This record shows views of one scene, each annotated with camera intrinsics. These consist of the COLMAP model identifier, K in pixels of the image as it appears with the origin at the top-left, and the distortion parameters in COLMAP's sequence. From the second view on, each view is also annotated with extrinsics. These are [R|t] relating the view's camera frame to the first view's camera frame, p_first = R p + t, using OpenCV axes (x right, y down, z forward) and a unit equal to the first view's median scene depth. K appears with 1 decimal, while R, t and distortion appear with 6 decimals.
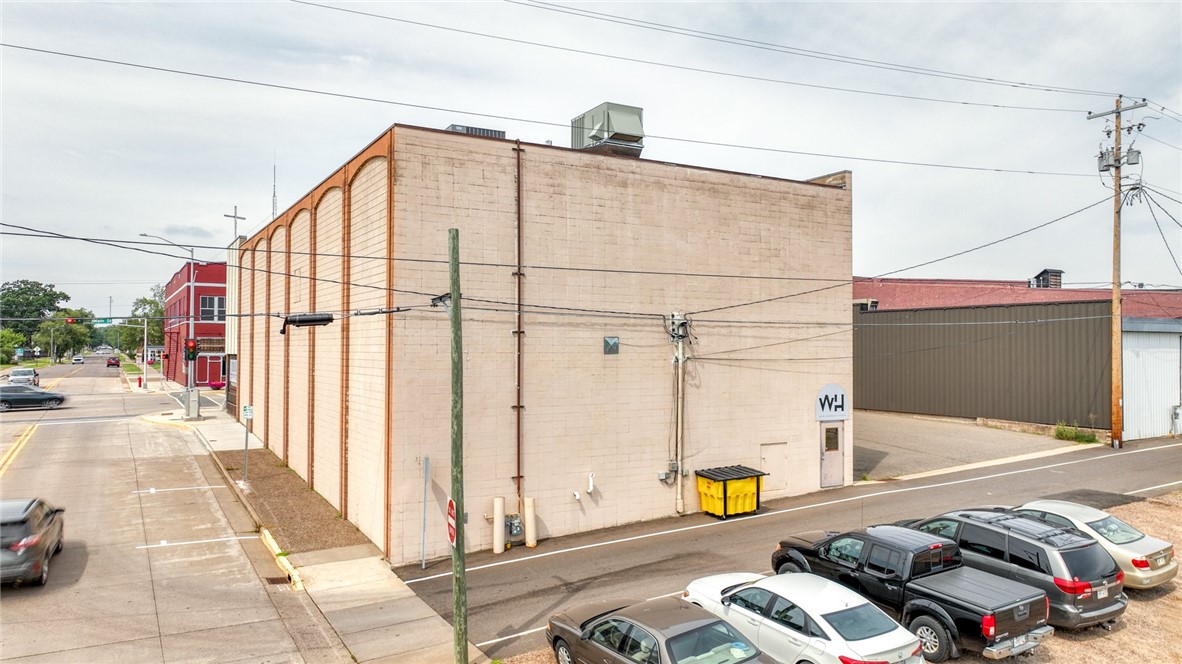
lens RADIAL K [[825.6, 0, 591.0], [0, 825.6, 332.0], [0, 0, 1]] dist [0.006192, -0.003287]
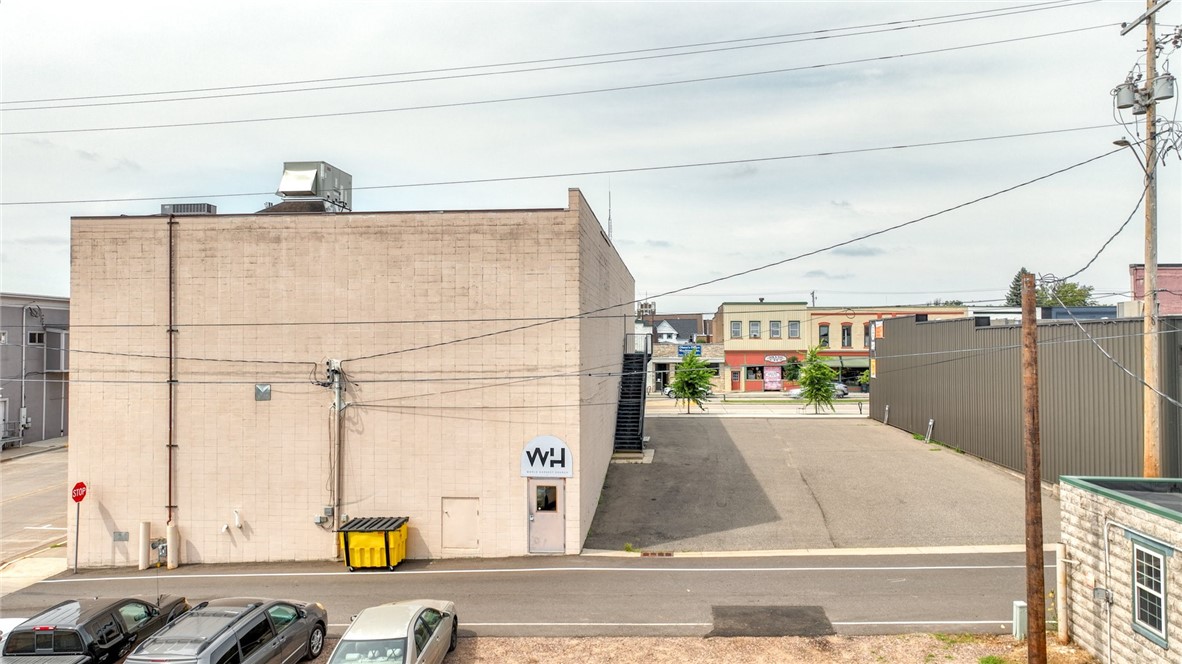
lens RADIAL K [[825.6, 0, 591.0], [0, 825.6, 332.0], [0, 0, 1]] dist [0.006192, -0.003287]
pose [[0.814785, -0.014479, -0.579583, 0.937788], [0.017431, 0.999848, -0.000474, -0.051078], [0.579502, -0.009717, 0.814913, 0.352011]]
